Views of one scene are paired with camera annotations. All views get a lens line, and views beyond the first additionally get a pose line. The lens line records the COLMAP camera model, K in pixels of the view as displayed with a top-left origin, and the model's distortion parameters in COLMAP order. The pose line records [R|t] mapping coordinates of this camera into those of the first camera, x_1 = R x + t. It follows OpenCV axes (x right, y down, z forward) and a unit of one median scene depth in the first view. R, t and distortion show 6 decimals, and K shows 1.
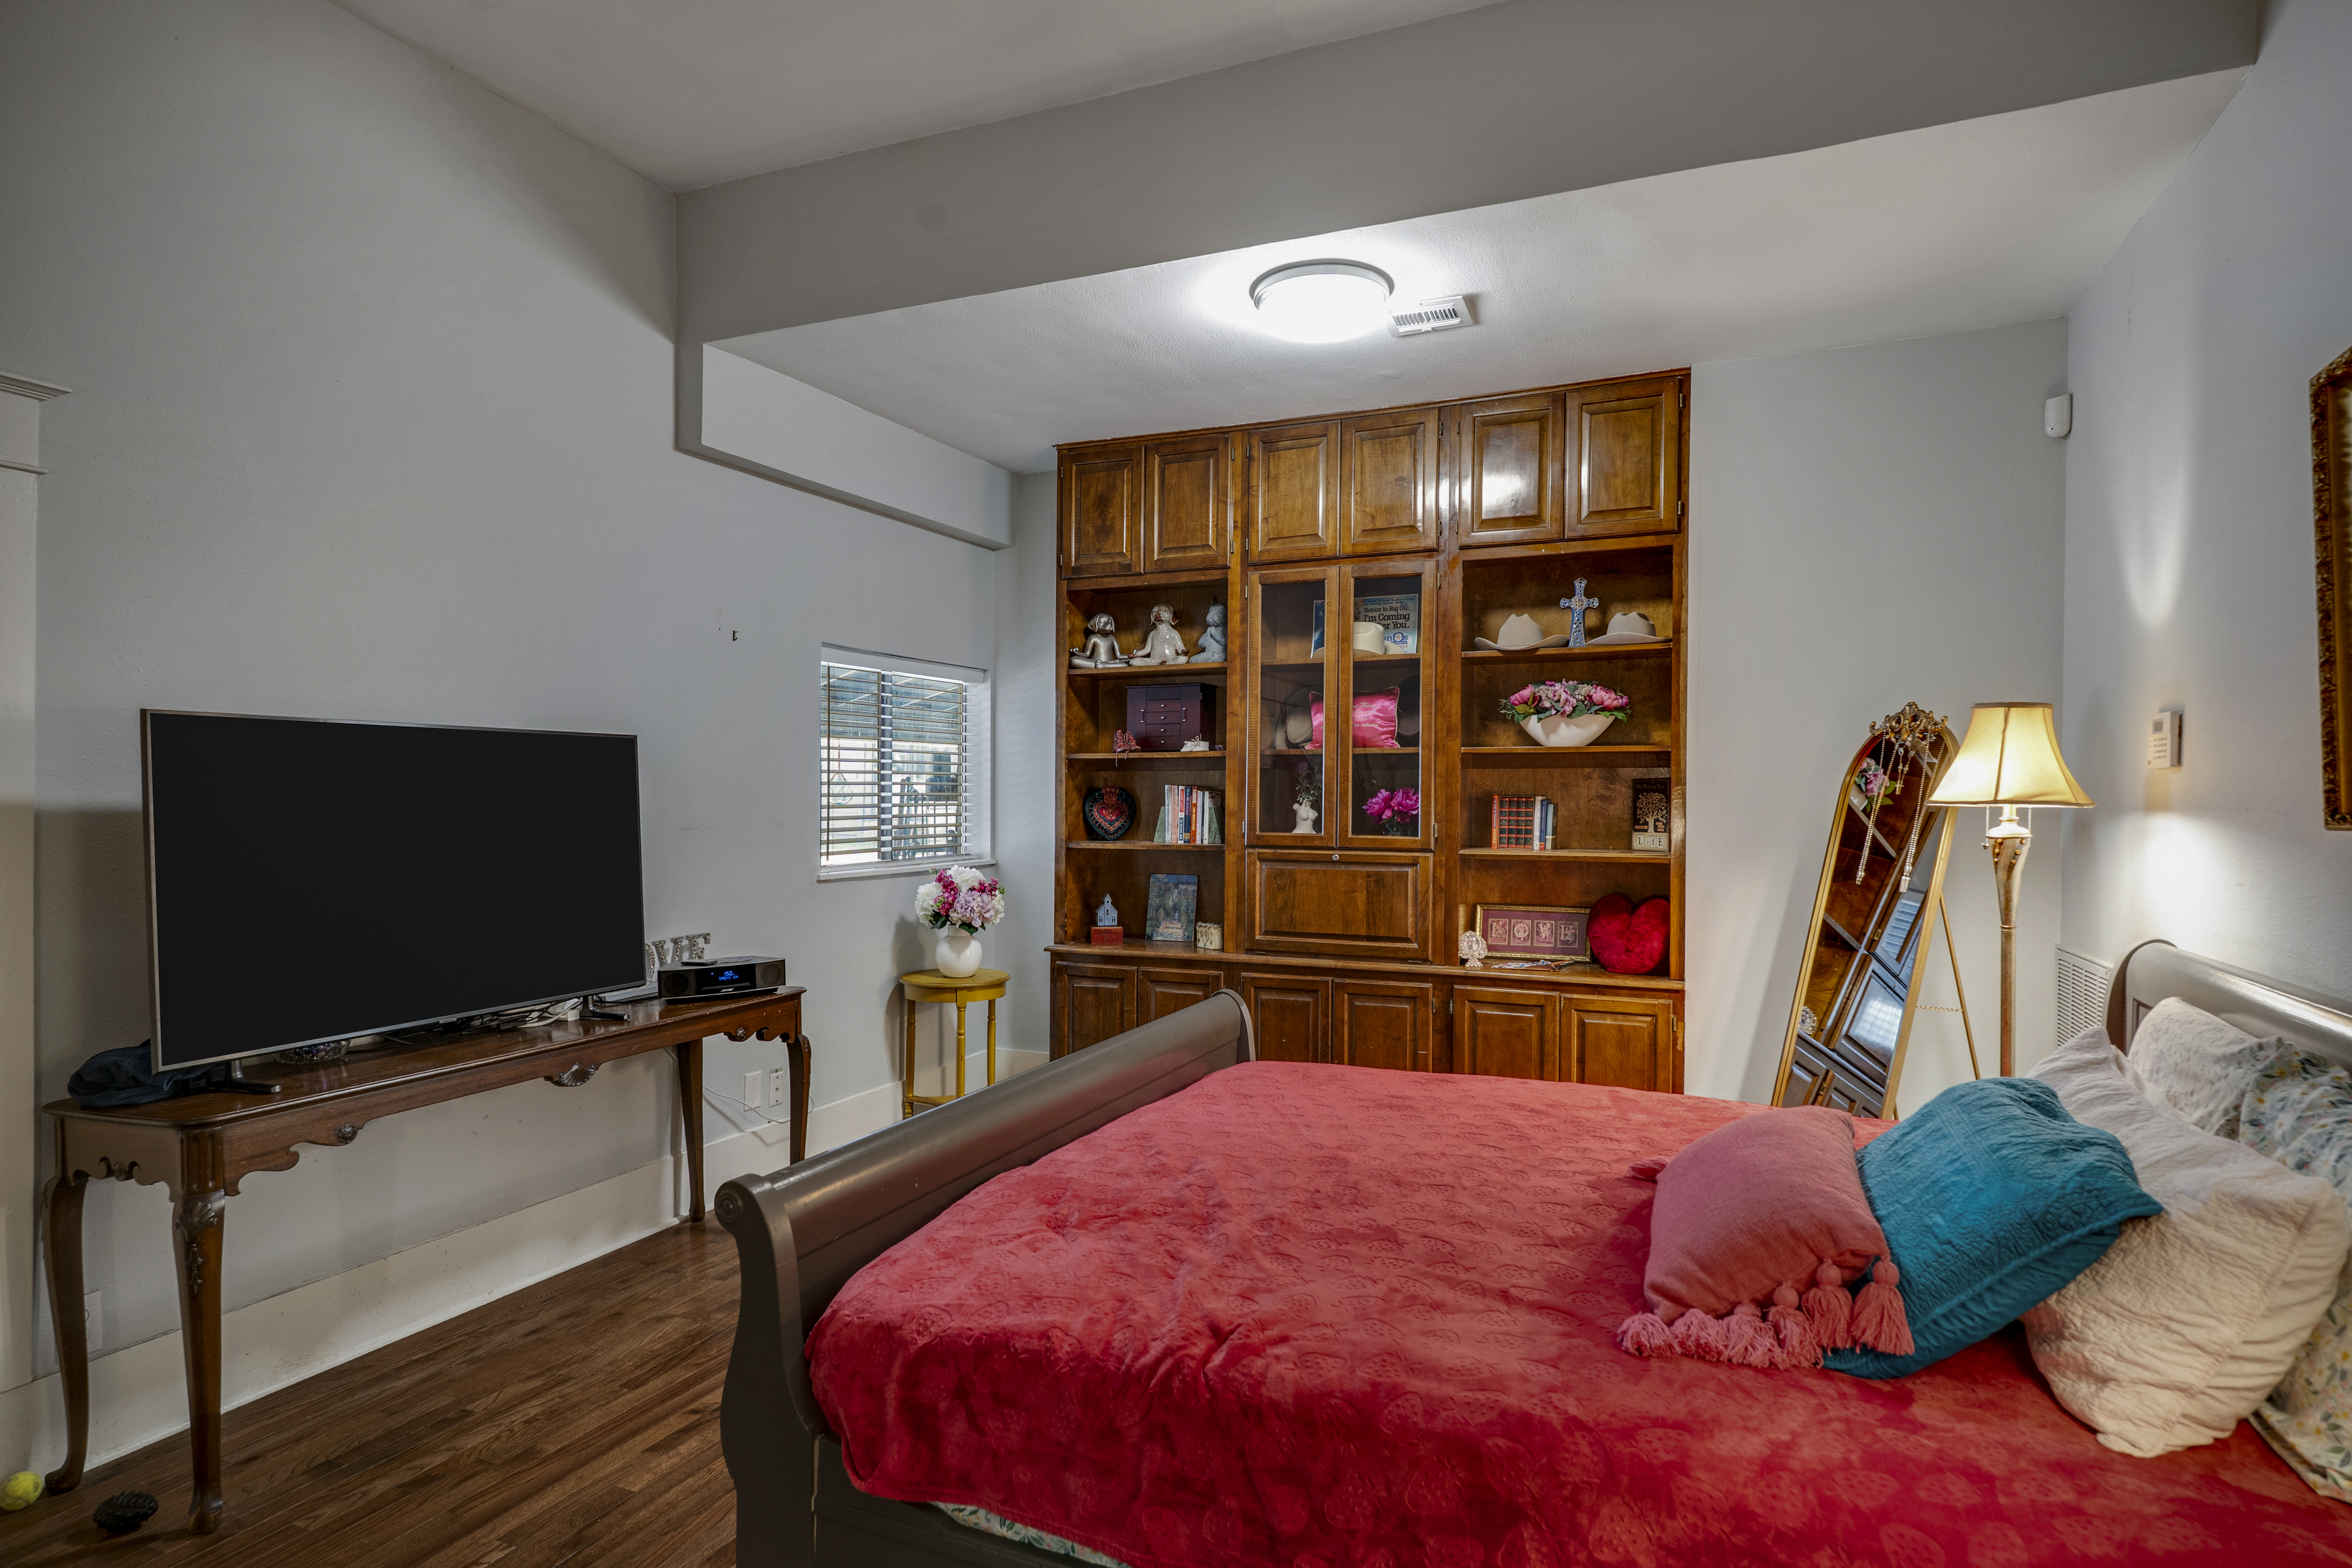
lens RADIAL K [[1258.6, 0, 1174.9], [0, 1258.6, 813.8], [0, 0, 1]] dist [-0.018674, 0.001164]
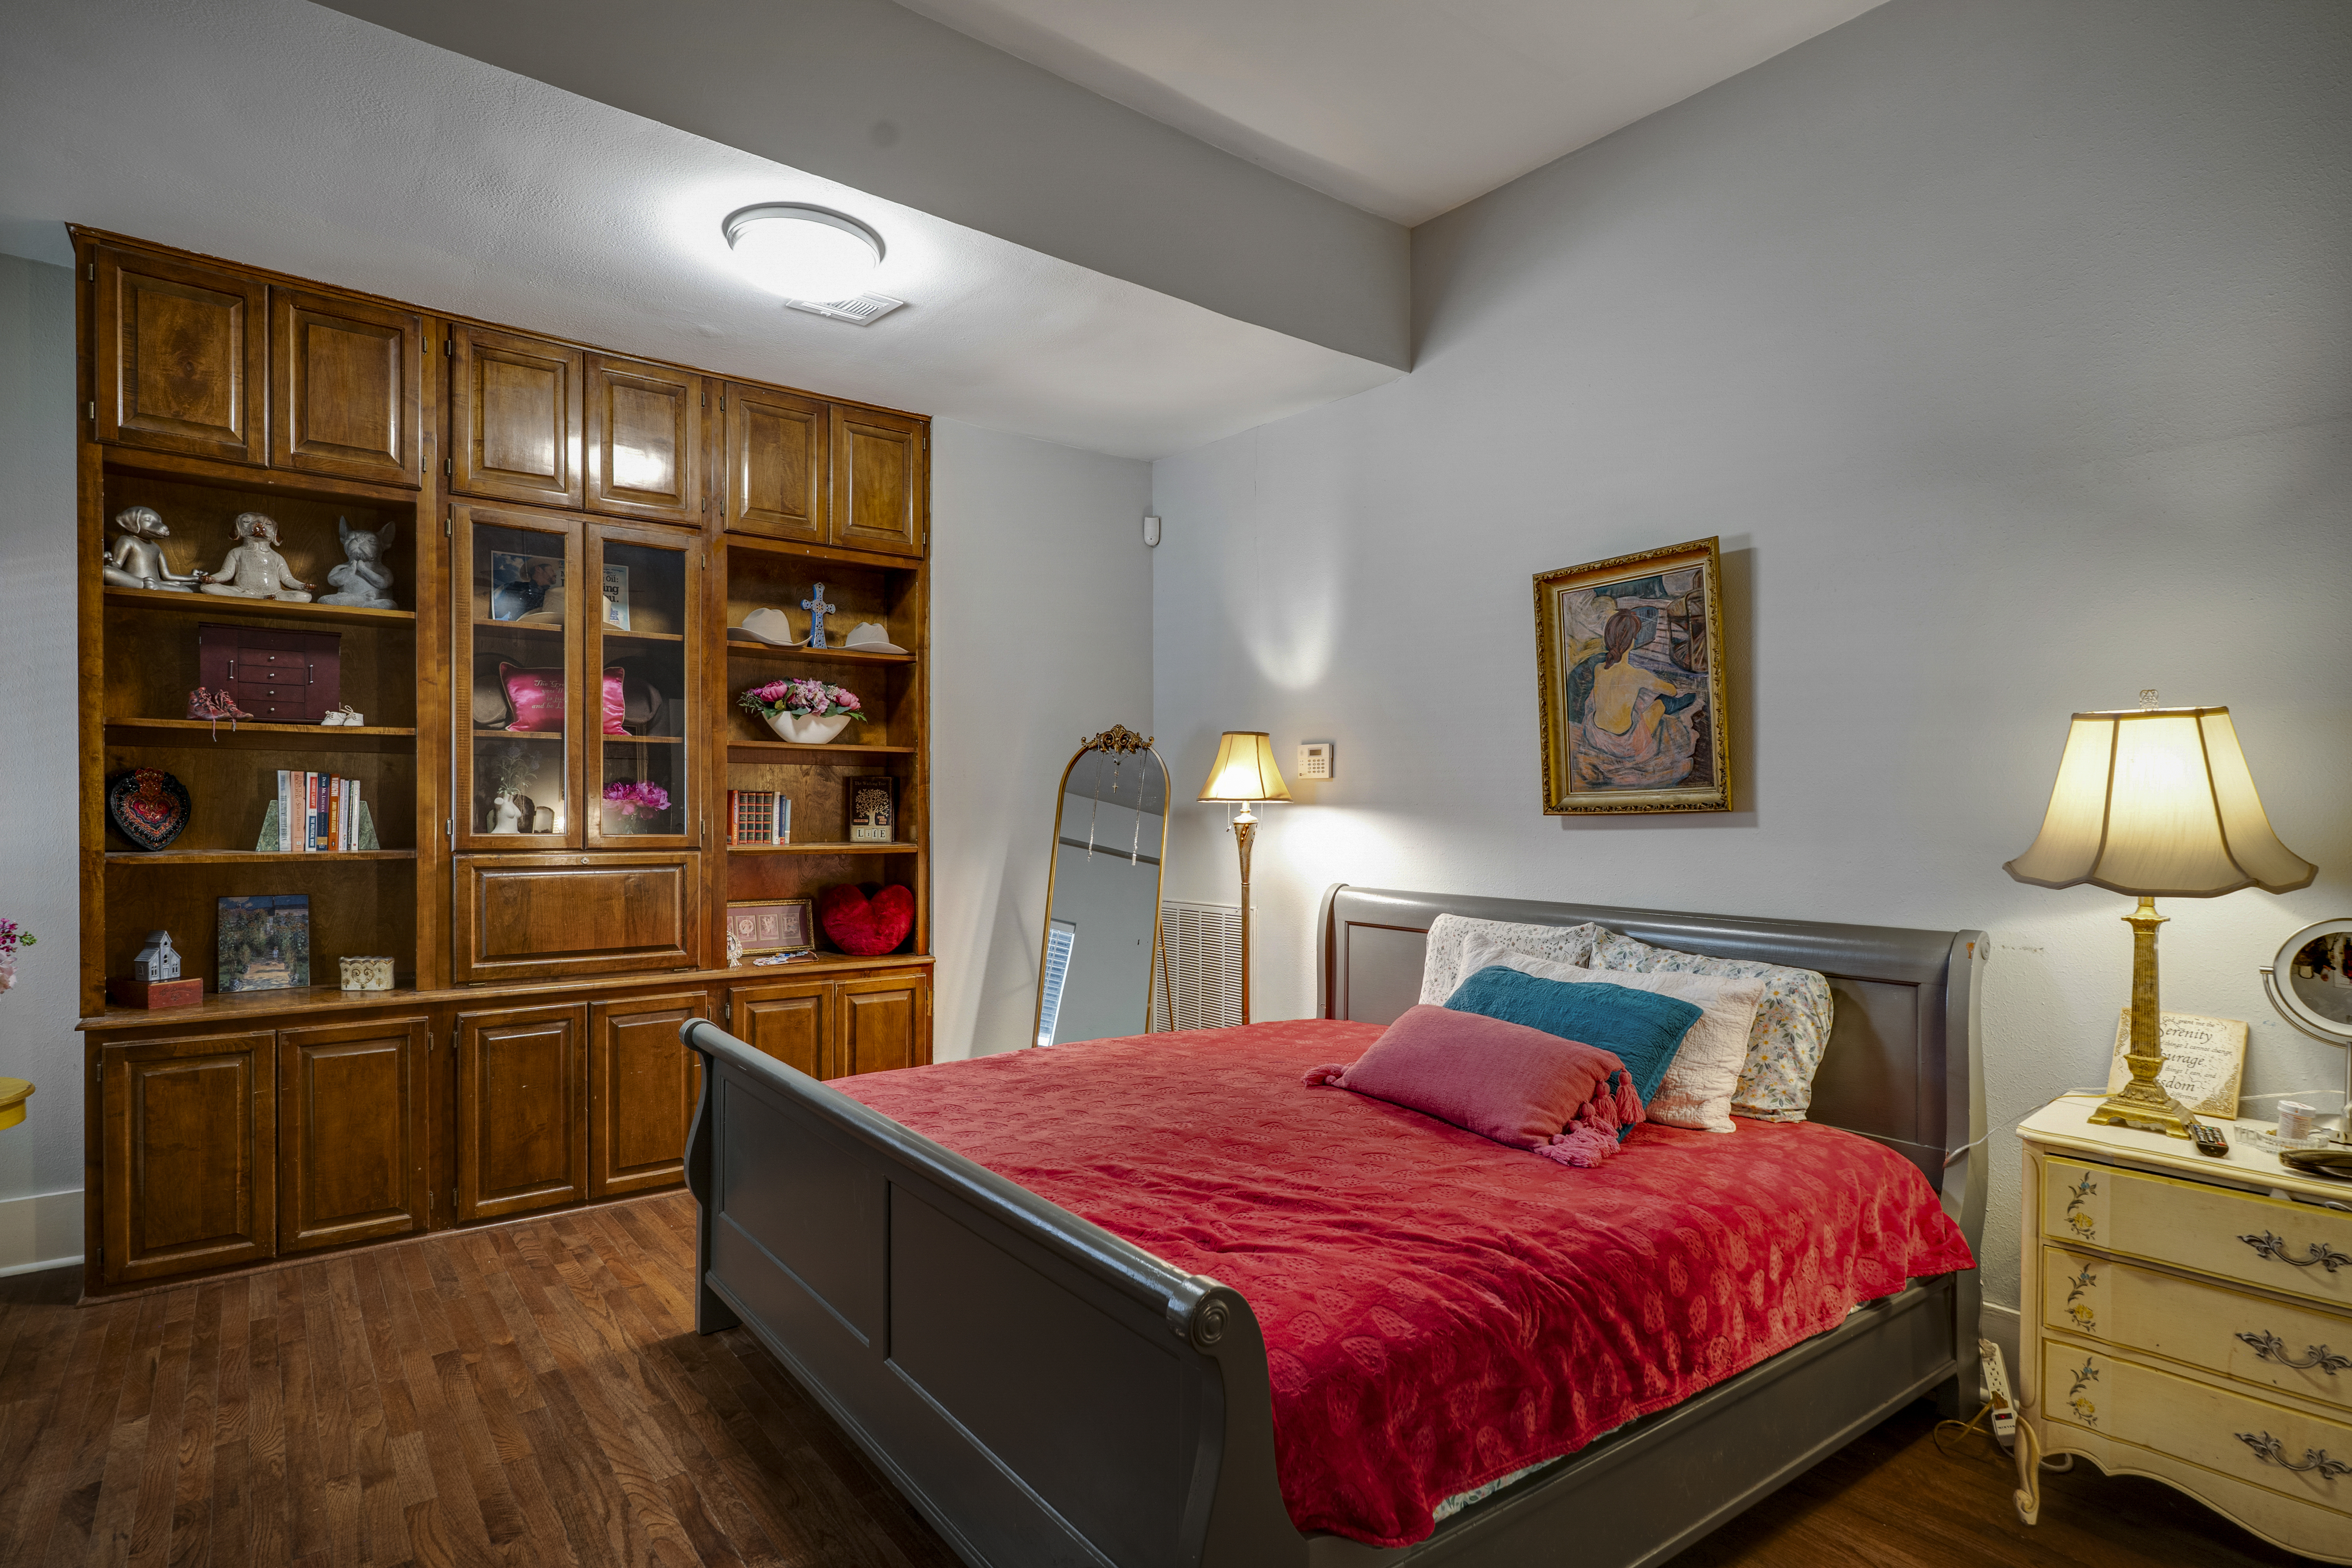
lens RADIAL K [[1184.5, 0, 1175.2], [0, 1184.5, 810.5], [0, 0, 1]] dist [-0.001782, -0.000027]
pose [[0.480054, -0.005633, 0.877221, -0.389550], [0.002617, 0.999984, 0.004989, -0.002456], [-0.877235, -0.000099, 0.480061, 0.259946]]
